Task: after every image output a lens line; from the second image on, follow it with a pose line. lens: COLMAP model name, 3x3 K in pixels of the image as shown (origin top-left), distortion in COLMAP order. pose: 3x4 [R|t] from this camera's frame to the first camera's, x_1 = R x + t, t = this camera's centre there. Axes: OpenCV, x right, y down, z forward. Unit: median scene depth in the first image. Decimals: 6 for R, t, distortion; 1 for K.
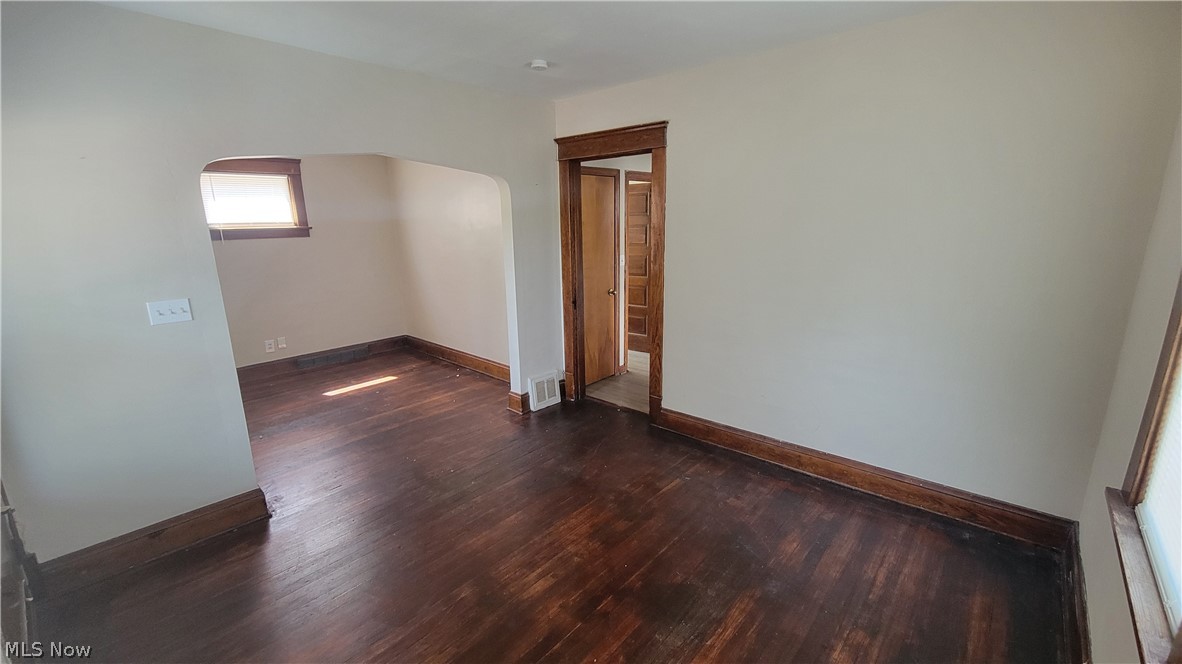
lens RADIAL K [[483.5, 0, 584.7], [0, 483.5, 334.1], [0, 0, 1]] dist [-0.002973, 0.000892]
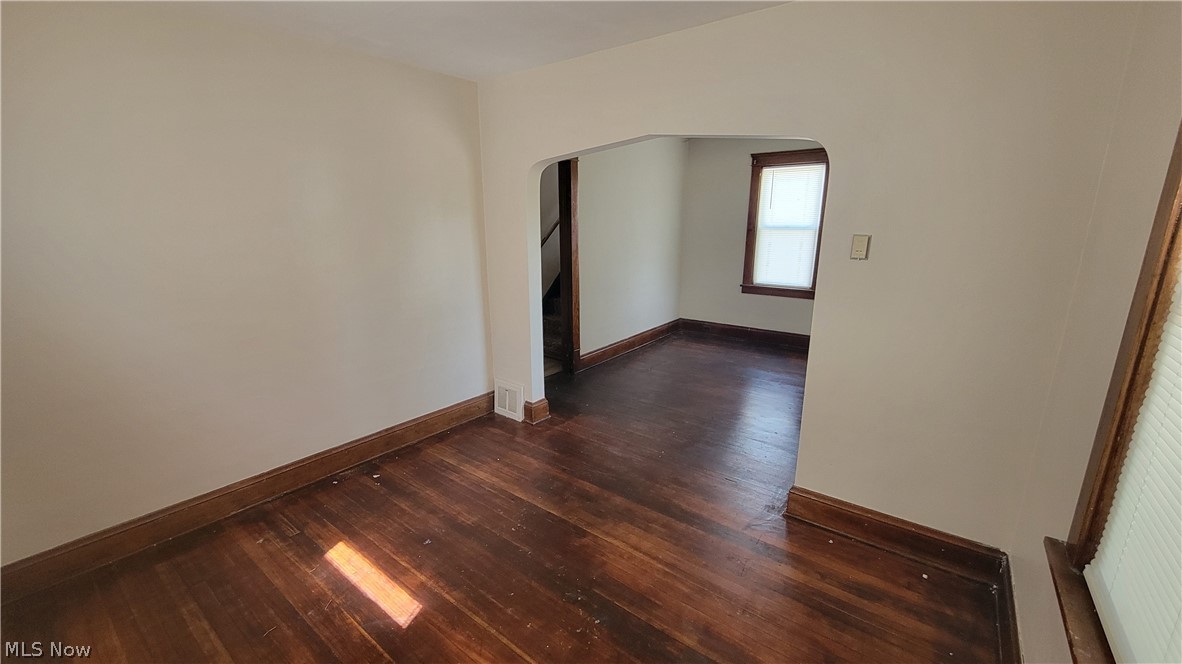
lens RADIAL K [[483.5, 0, 585.4], [0, 483.5, 325.2], [0, 0, 1]] dist [-0.002973, 0.000892]
pose [[-0.068646, -0.211385, 0.974989, -0.903615], [0.234320, 0.946539, 0.221714, -0.175926], [-0.969733, 0.243680, -0.015445, 0.796503]]
